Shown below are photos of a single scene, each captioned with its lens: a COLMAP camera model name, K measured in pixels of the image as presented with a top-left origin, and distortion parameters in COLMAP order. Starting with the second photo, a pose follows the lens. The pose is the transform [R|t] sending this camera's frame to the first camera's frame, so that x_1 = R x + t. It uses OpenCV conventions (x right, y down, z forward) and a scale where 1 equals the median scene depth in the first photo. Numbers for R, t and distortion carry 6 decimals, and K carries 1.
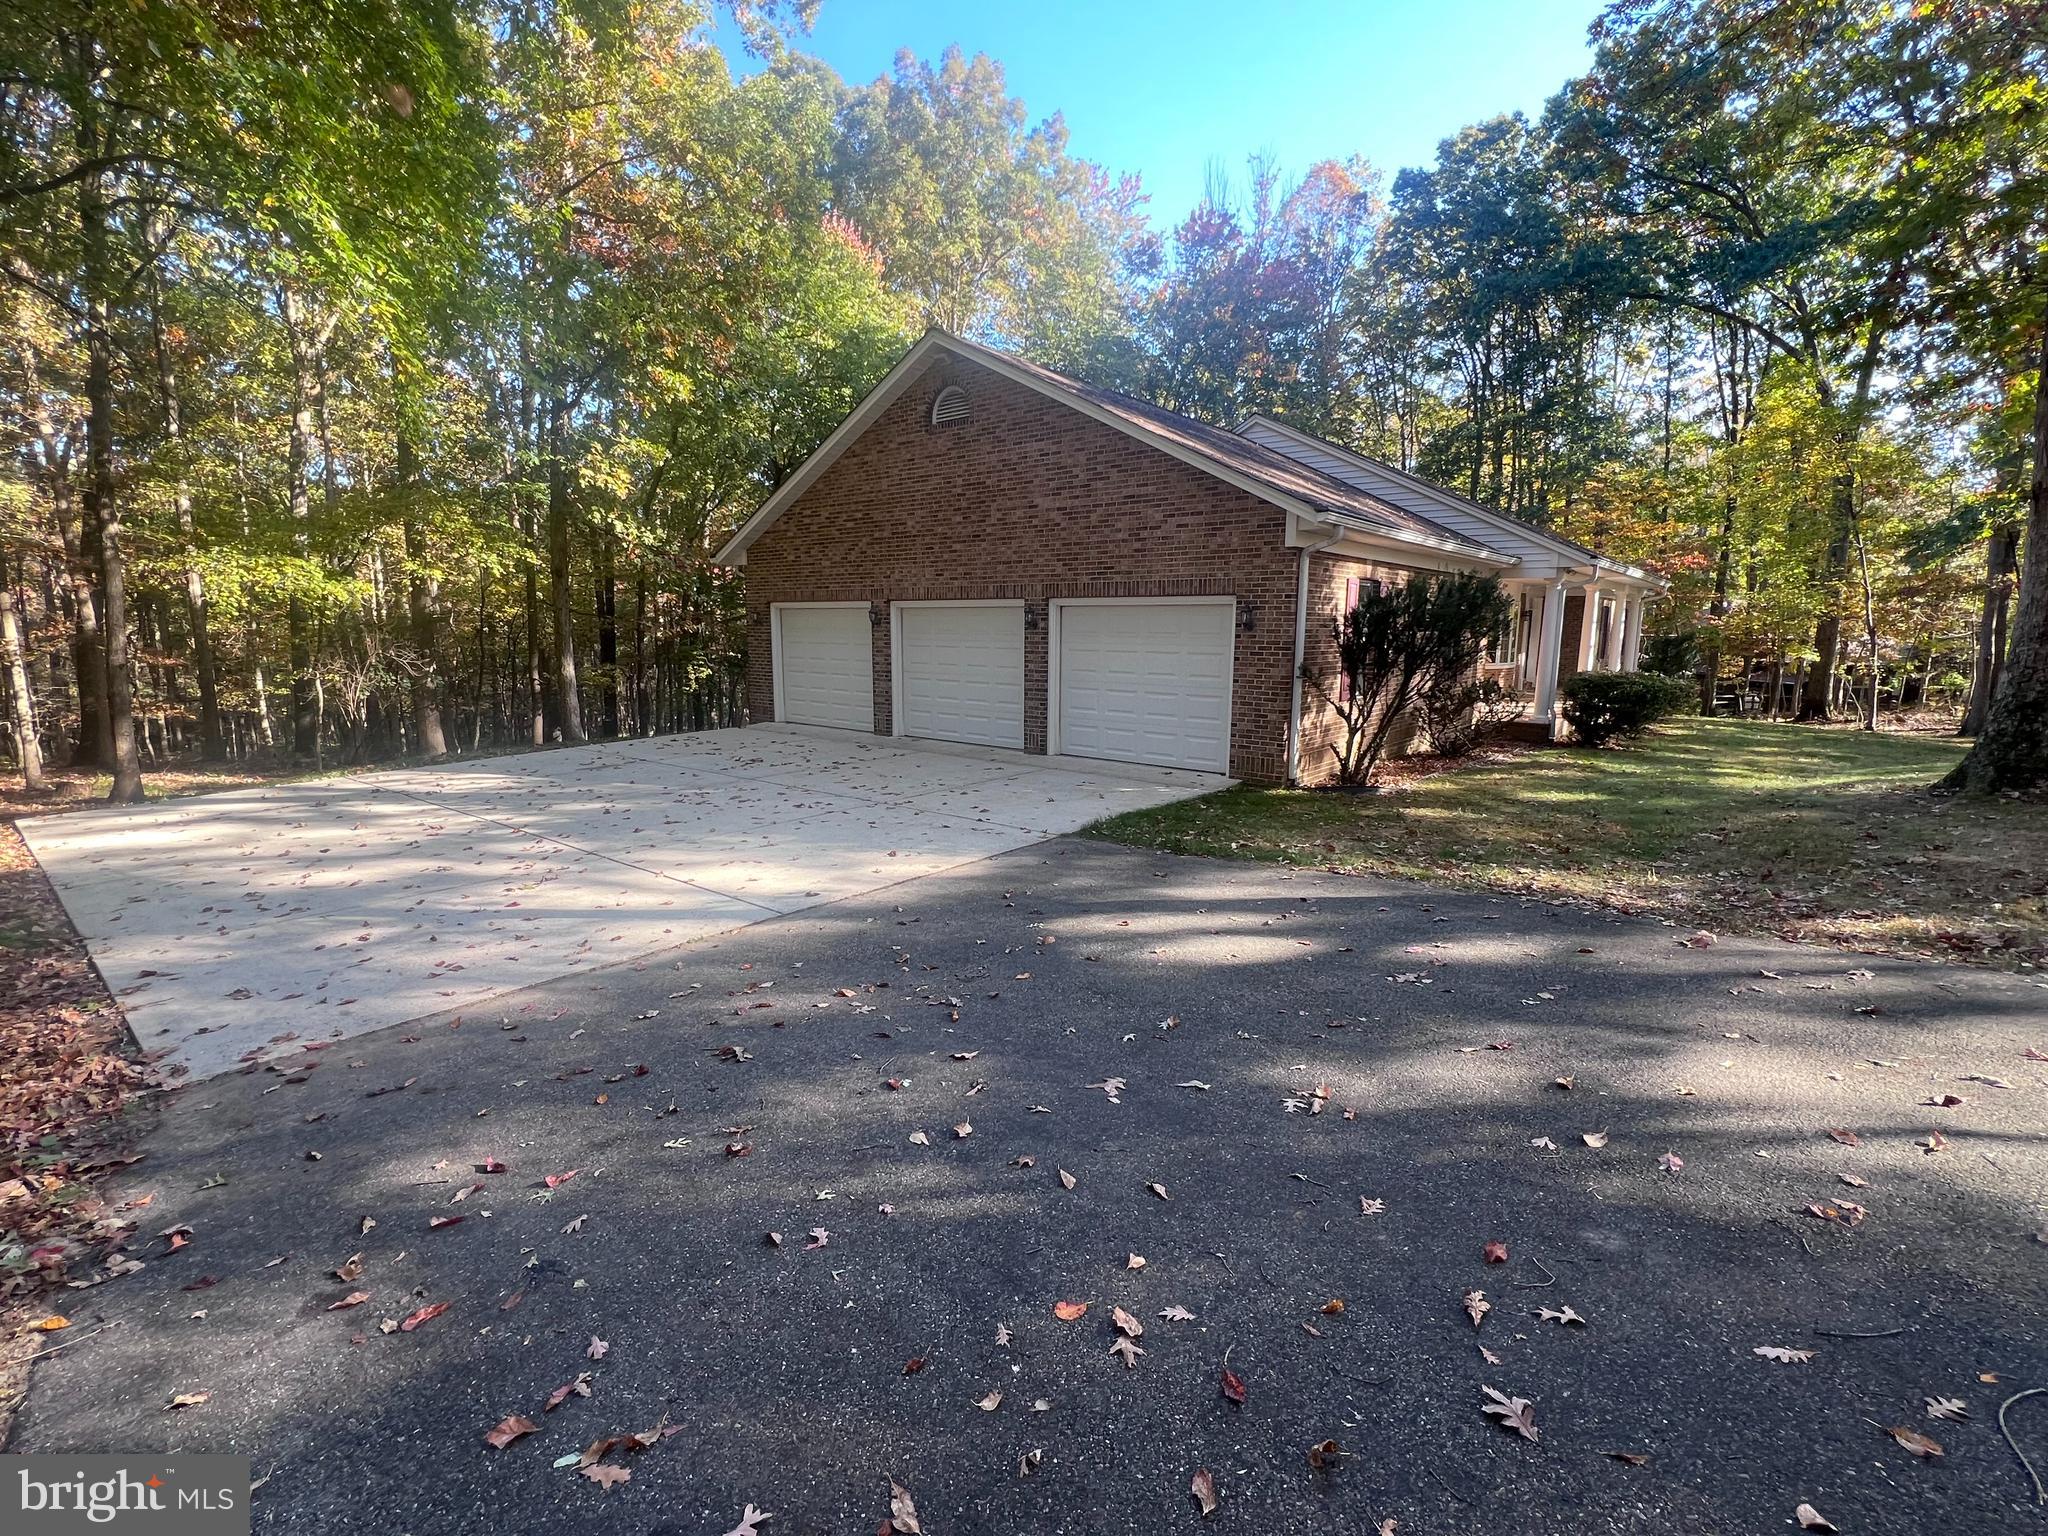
lens RADIAL K [[903.9, 0, 1027.0], [0, 903.9, 770.7], [0, 0, 1]] dist [-0.002773, 0.000001]
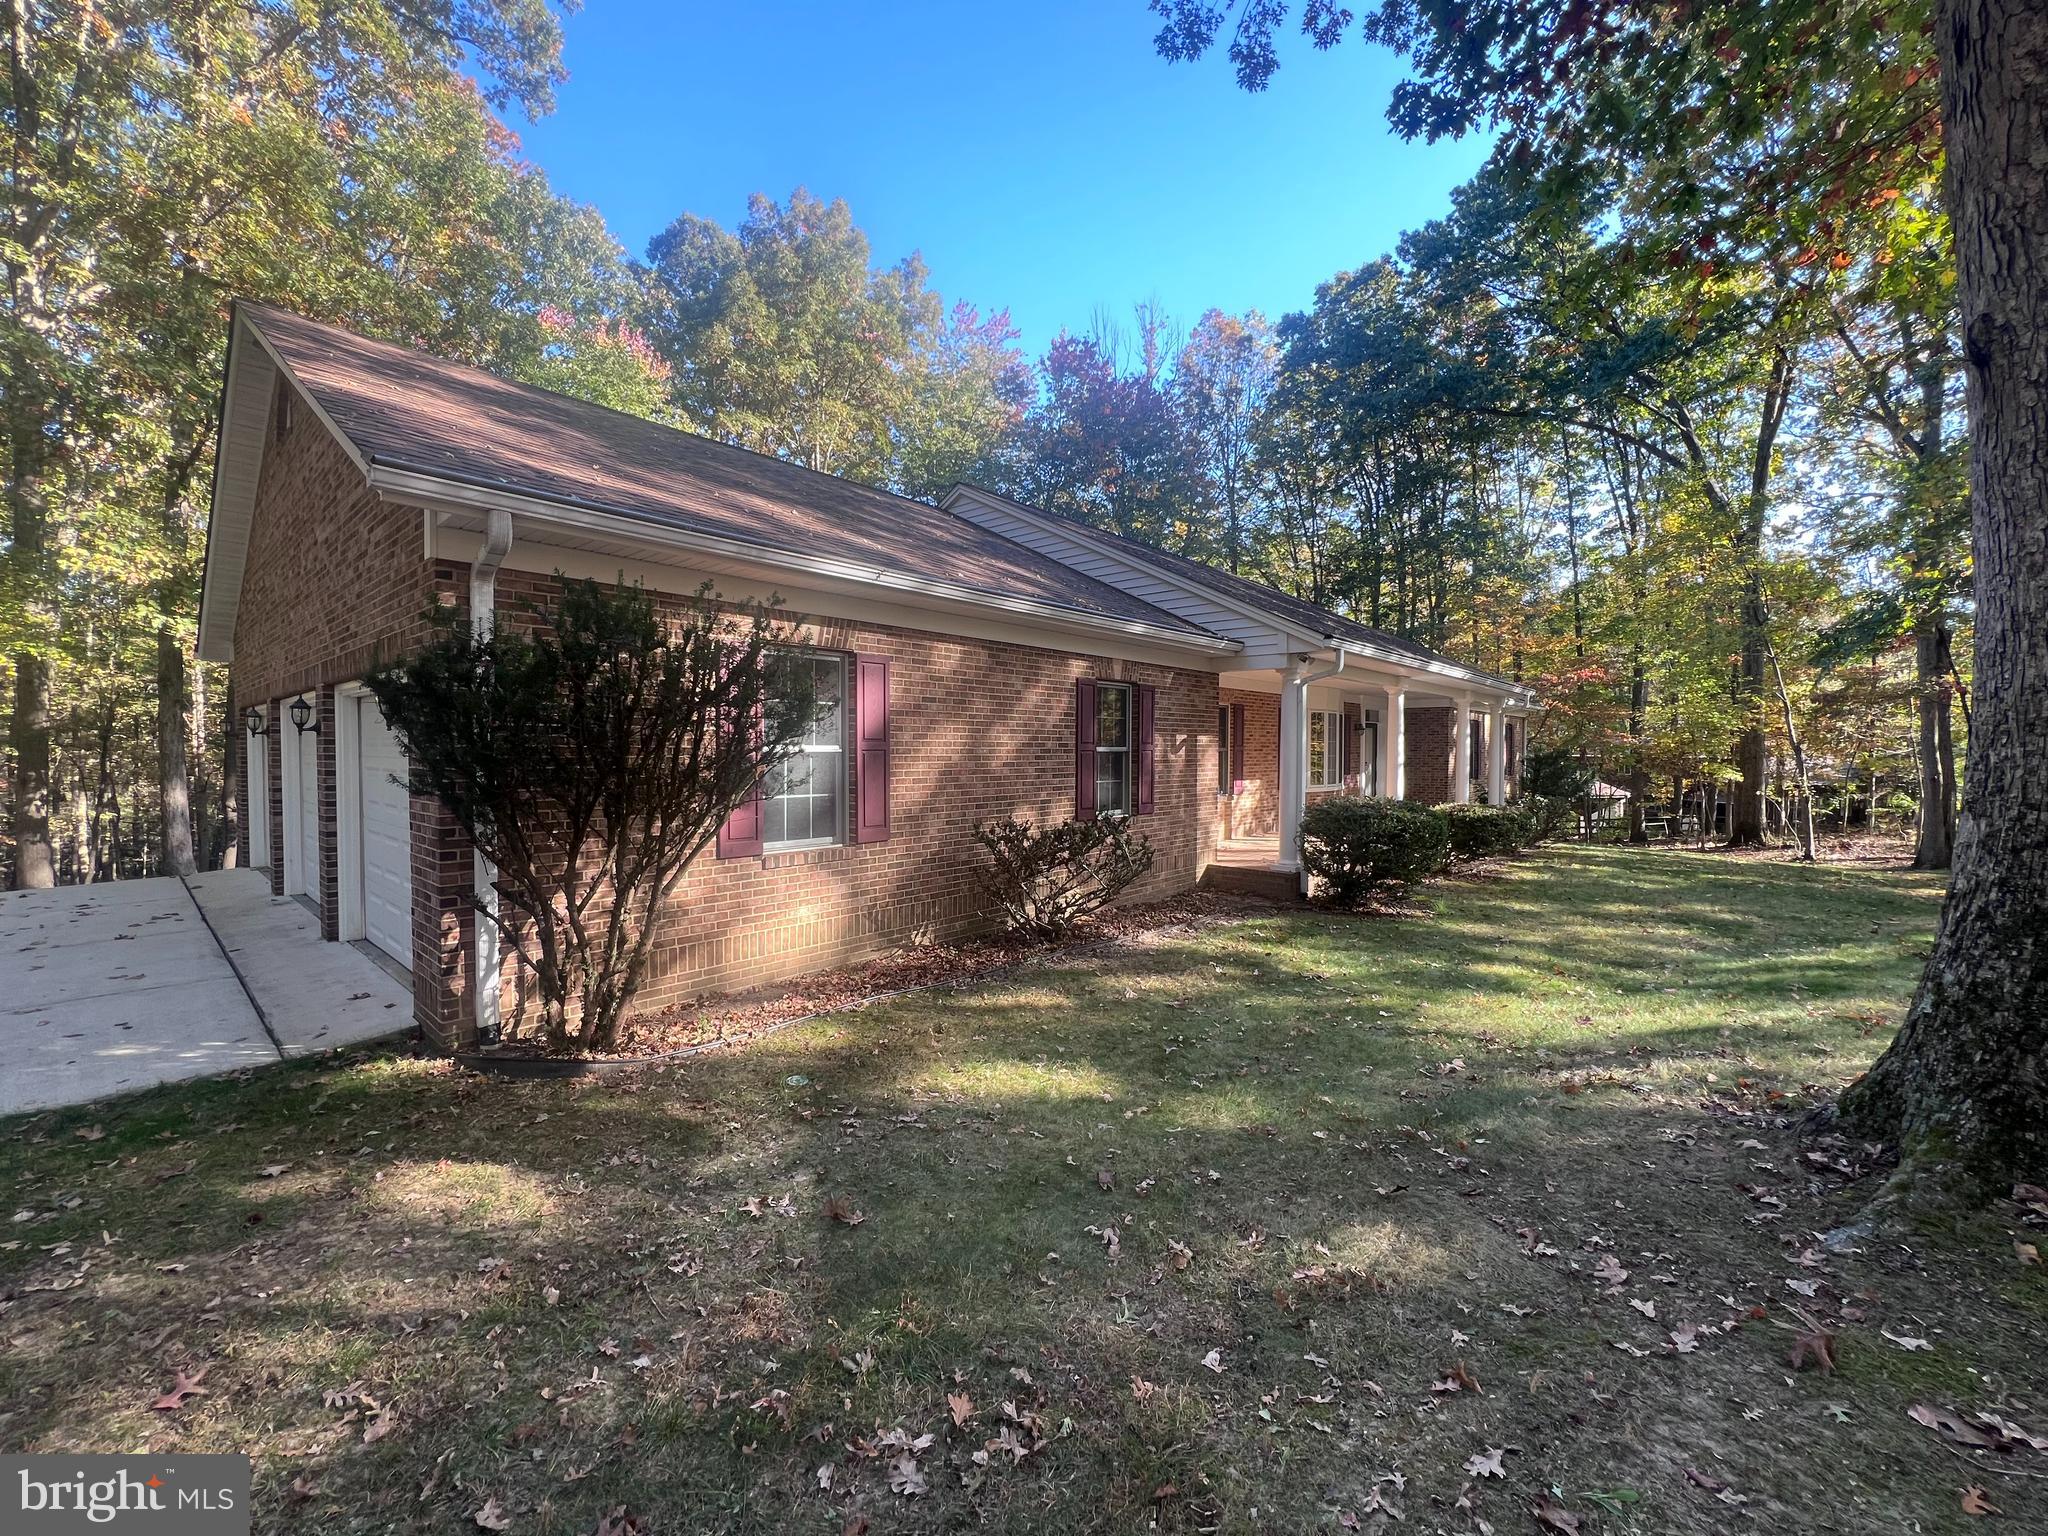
lens RADIAL K [[816.9, 0, 1020.4], [0, 816.9, 769.9], [0, 0, 1]] dist [-0.002698, 0.000099]
pose [[0.999505, -0.002880, -0.031327, 0.164235], [-0.001409, 0.990701, -0.136050, -0.019063], [0.031427, 0.136026, 0.990207, 0.151883]]
